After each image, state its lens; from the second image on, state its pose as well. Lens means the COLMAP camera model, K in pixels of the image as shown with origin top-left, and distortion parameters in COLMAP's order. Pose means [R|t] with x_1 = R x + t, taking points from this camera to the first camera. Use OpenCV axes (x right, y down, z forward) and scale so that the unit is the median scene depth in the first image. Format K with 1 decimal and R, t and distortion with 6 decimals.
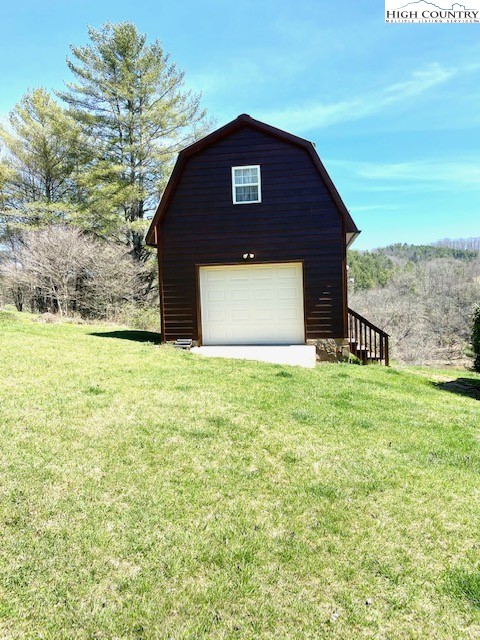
lens RADIAL K [[492.3, 0, 239.7], [0, 492.3, 320.4], [0, 0, 1]] dist [-0.006442, 0.009597]
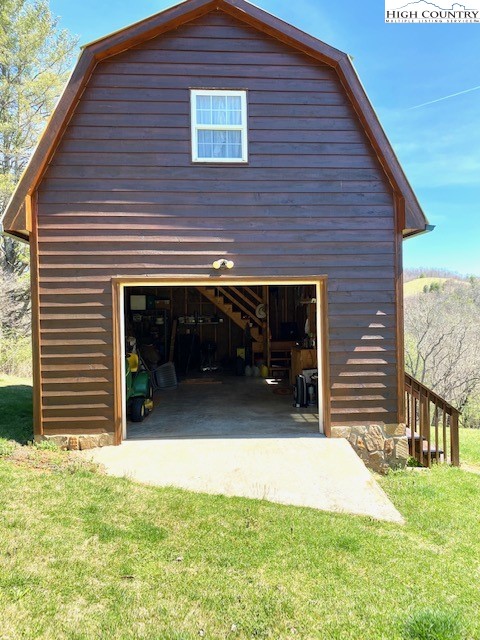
lens RADIAL K [[492.3, 0, 243.6], [0, 492.3, 317.7], [0, 0, 1]] dist [-0.006442, 0.009597]
pose [[0.973264, 0.016201, 0.229119, -0.076059], [-0.005182, 0.998804, -0.048613, -0.051060], [-0.229632, 0.046125, 0.972184, 0.502881]]
